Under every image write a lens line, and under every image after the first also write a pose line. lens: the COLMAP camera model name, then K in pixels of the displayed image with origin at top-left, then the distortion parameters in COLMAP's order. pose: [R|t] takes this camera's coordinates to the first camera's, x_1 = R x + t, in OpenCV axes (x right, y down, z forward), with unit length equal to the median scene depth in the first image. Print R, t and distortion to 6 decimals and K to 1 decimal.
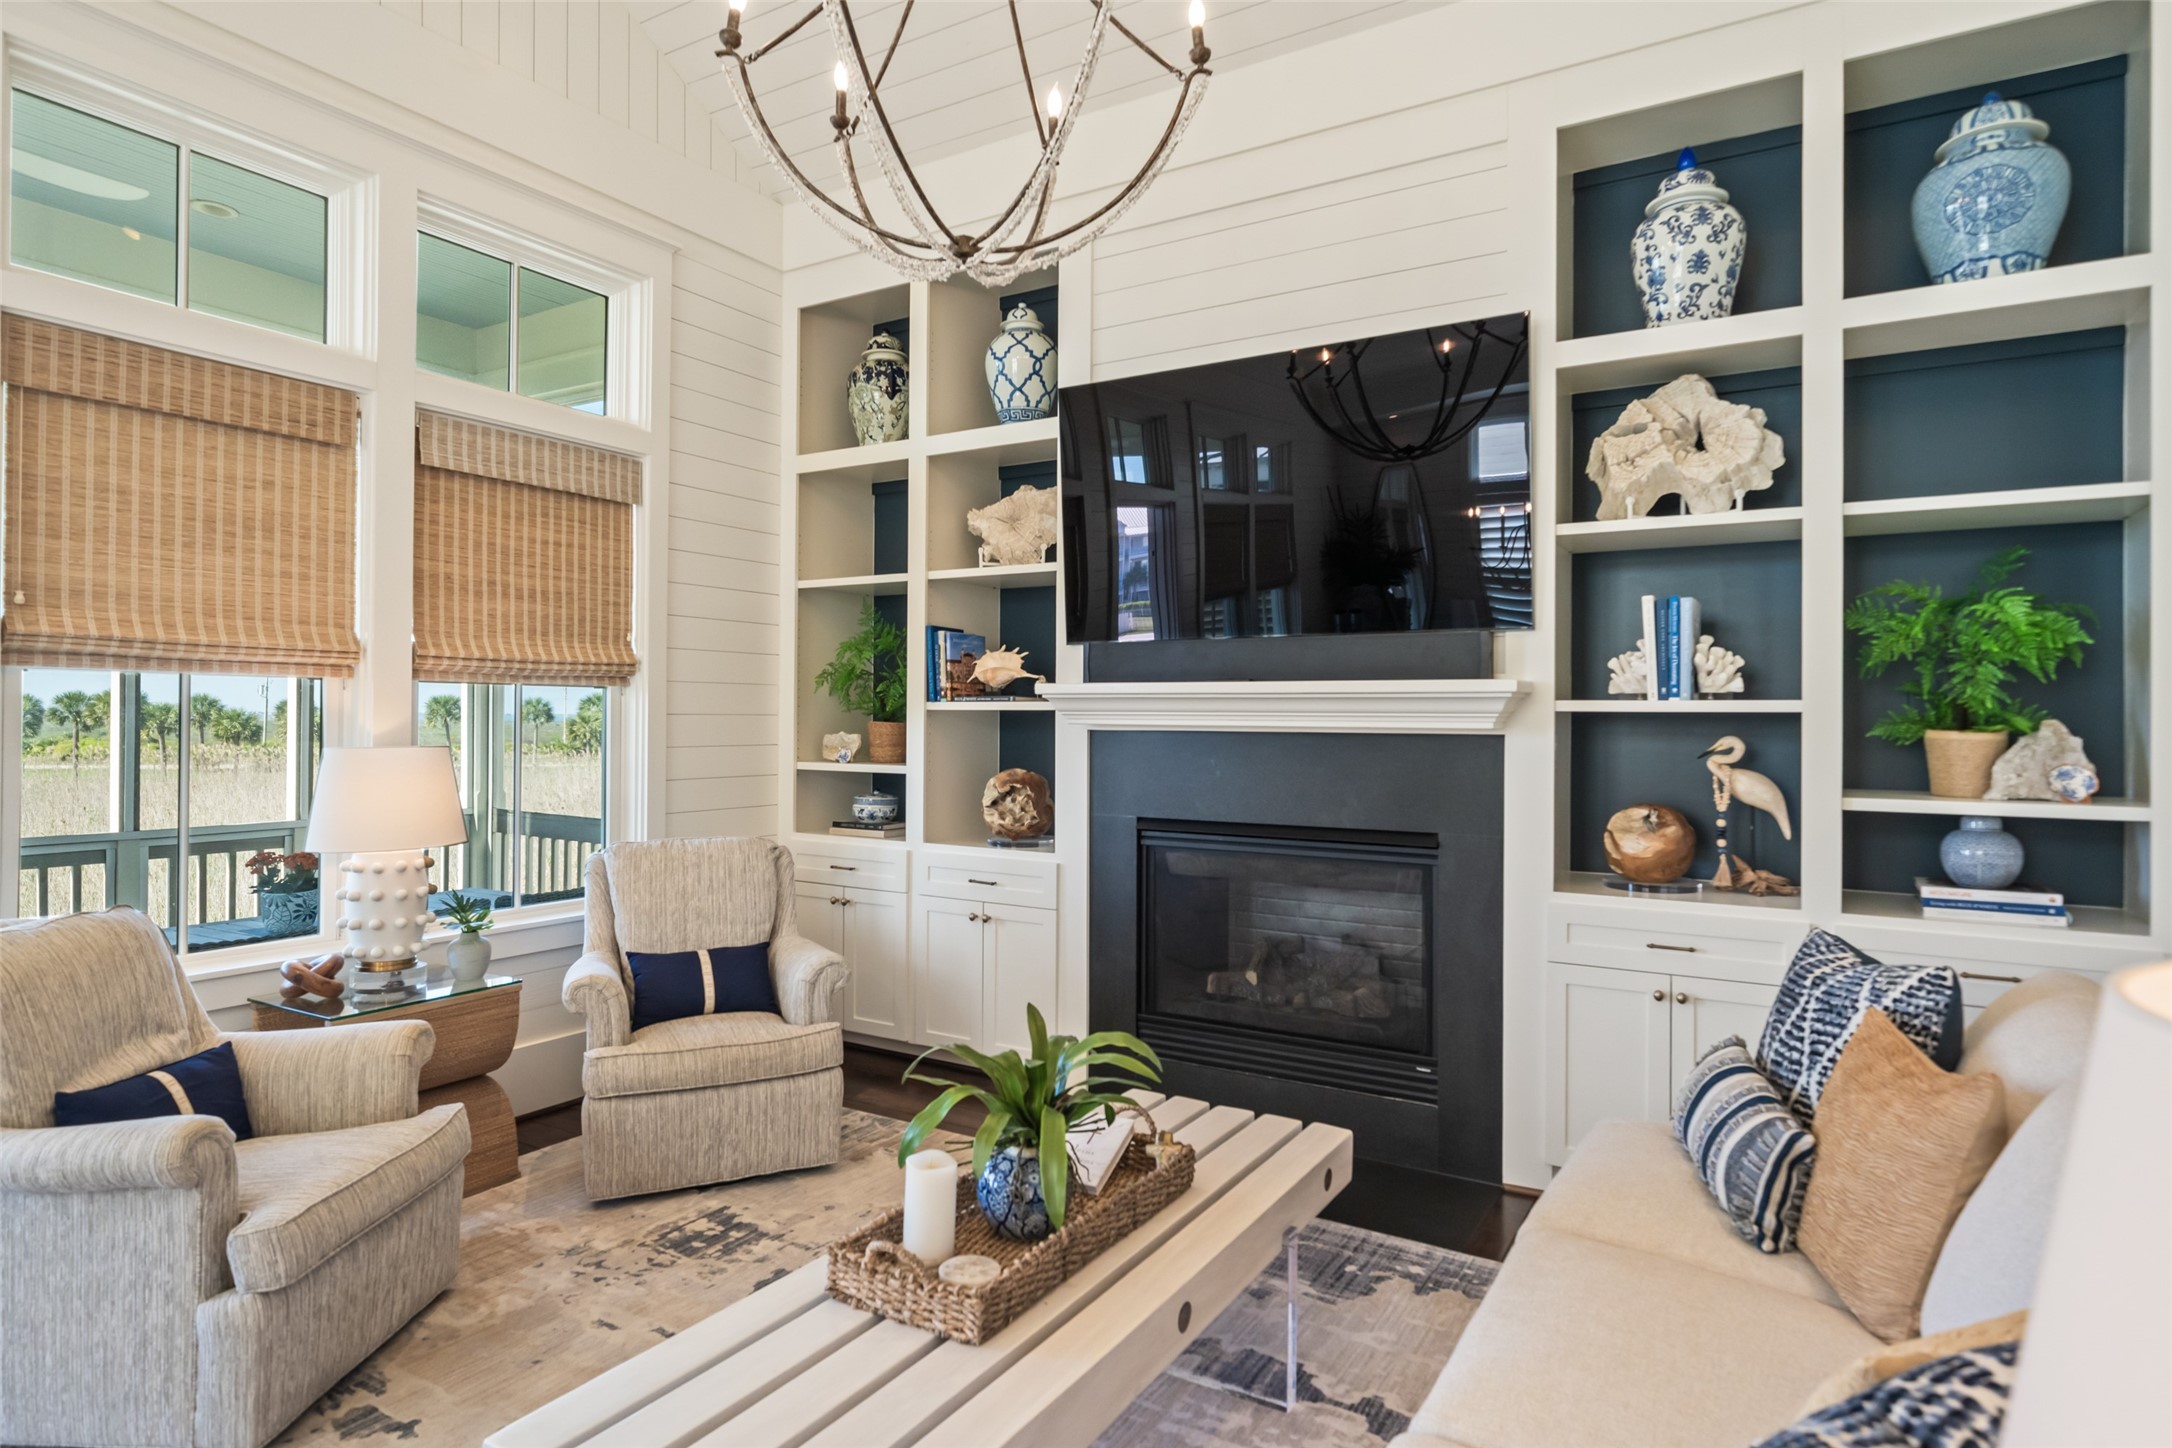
lens RADIAL K [[1190.1, 0, 1087.5], [0, 1190.1, 714.9], [0, 0, 1]] dist [-0.000648, 0.001365]
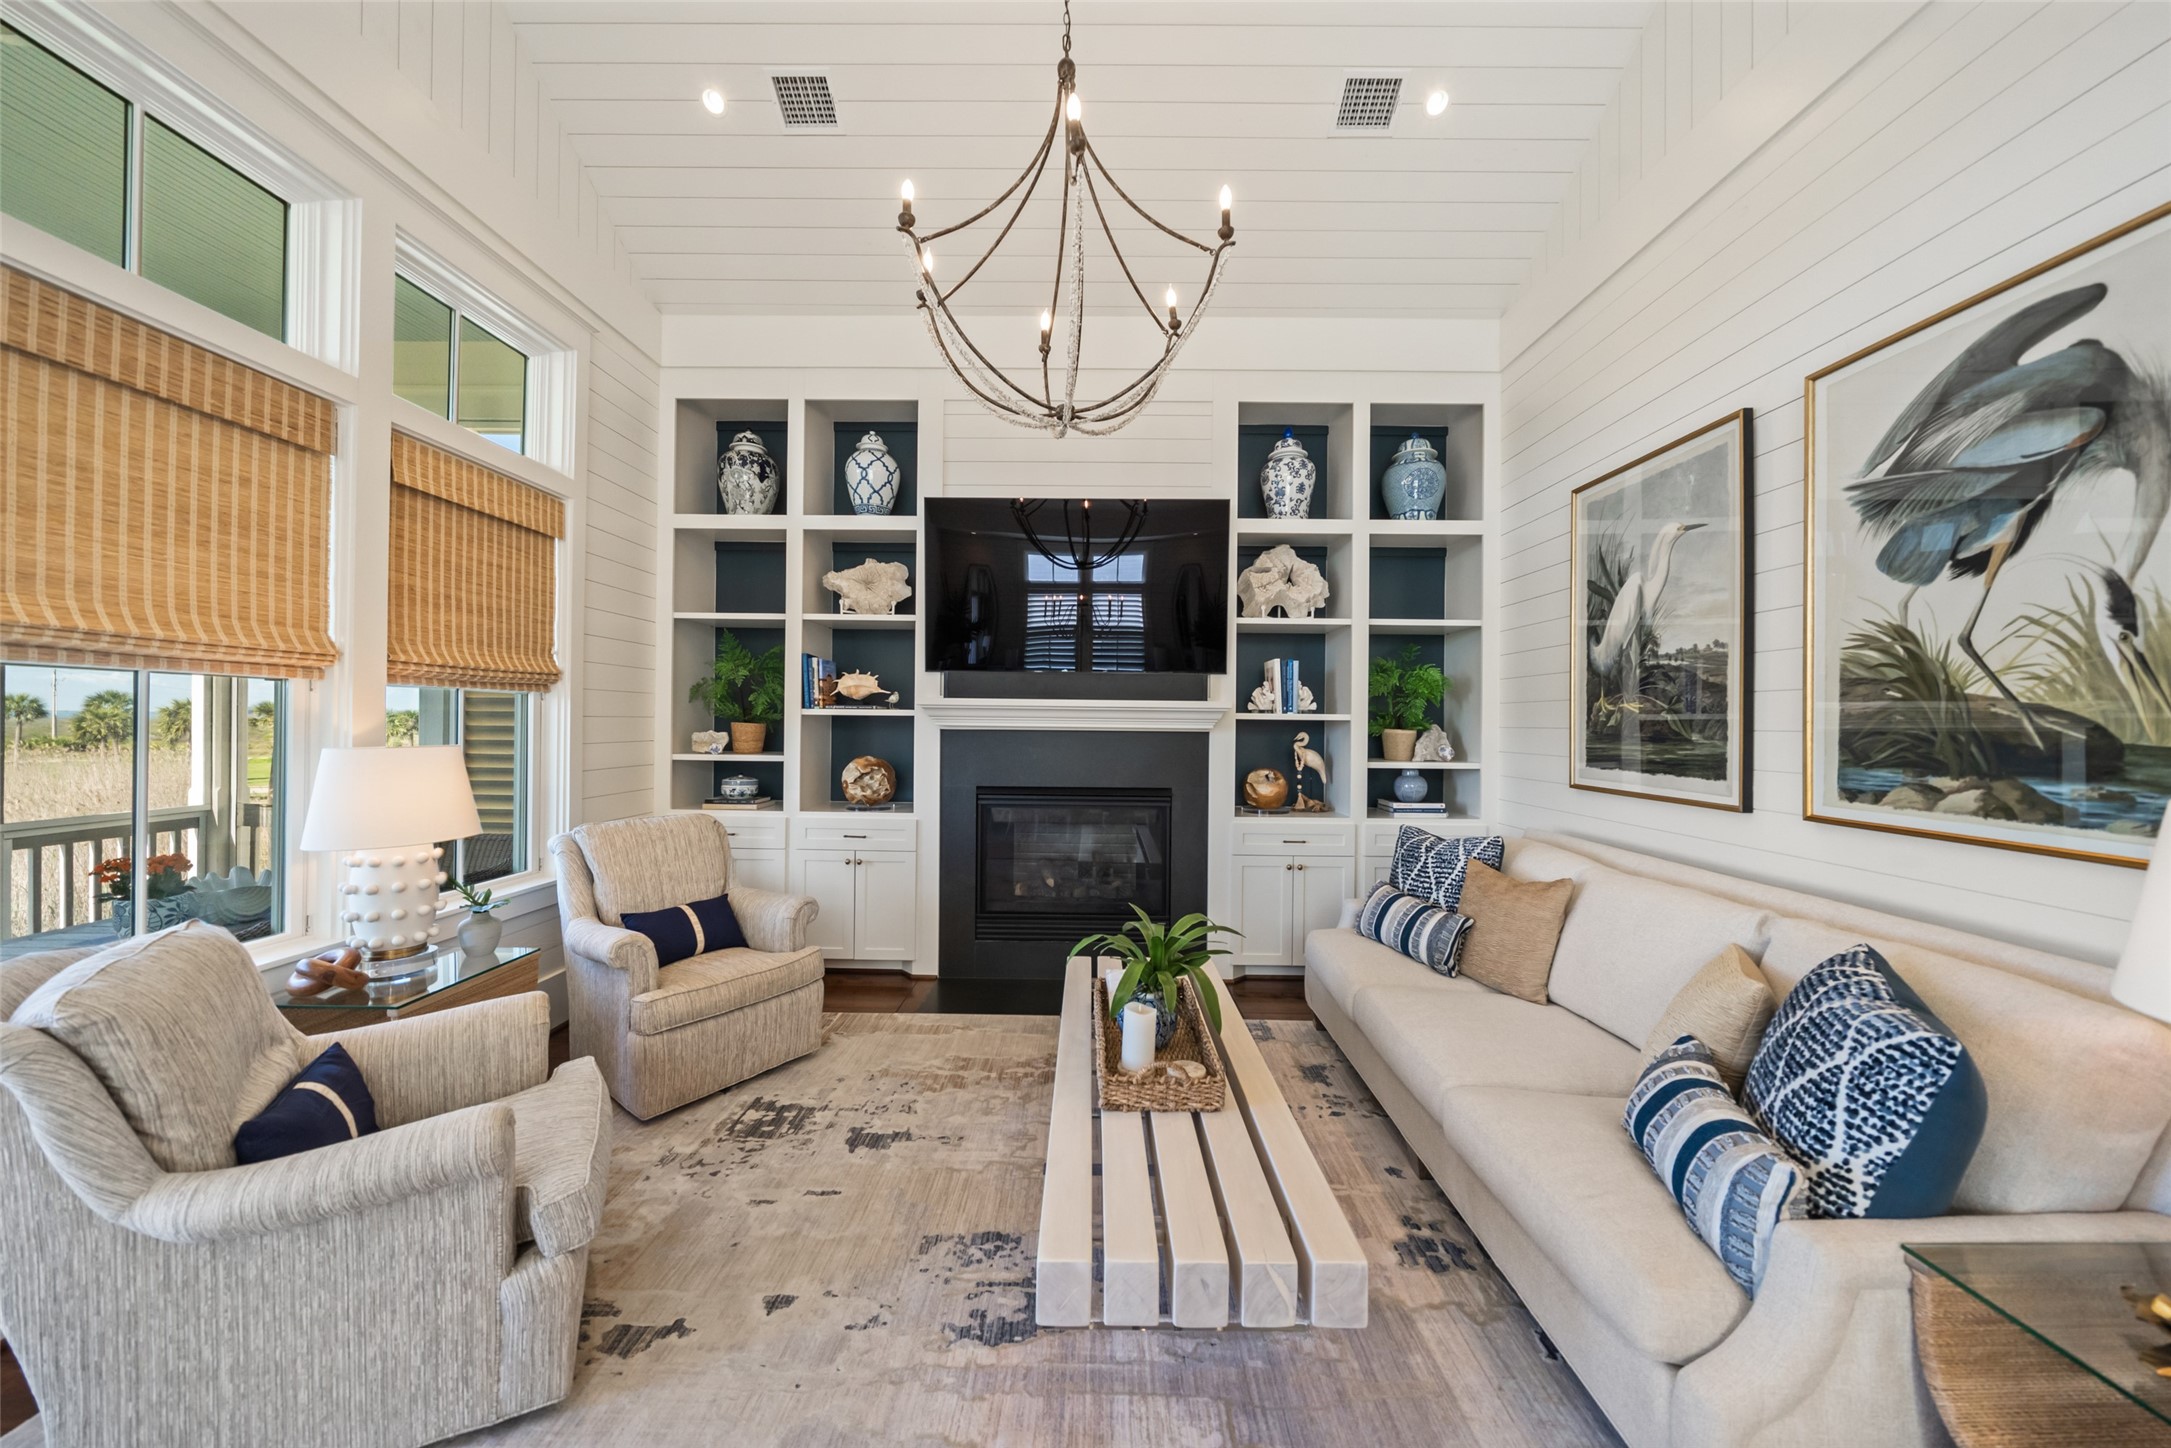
lens RADIAL K [[760.6, 0, 1085.5], [0, 760.6, 724.0], [0, 0, 1]] dist [-0.005816, 0.000109]
pose [[0.859333, 0.002048, 0.511413, -0.406056], [-0.006595, 0.999953, 0.007079, -0.002133], [-0.511375, -0.009456, 0.859306, 0.107111]]
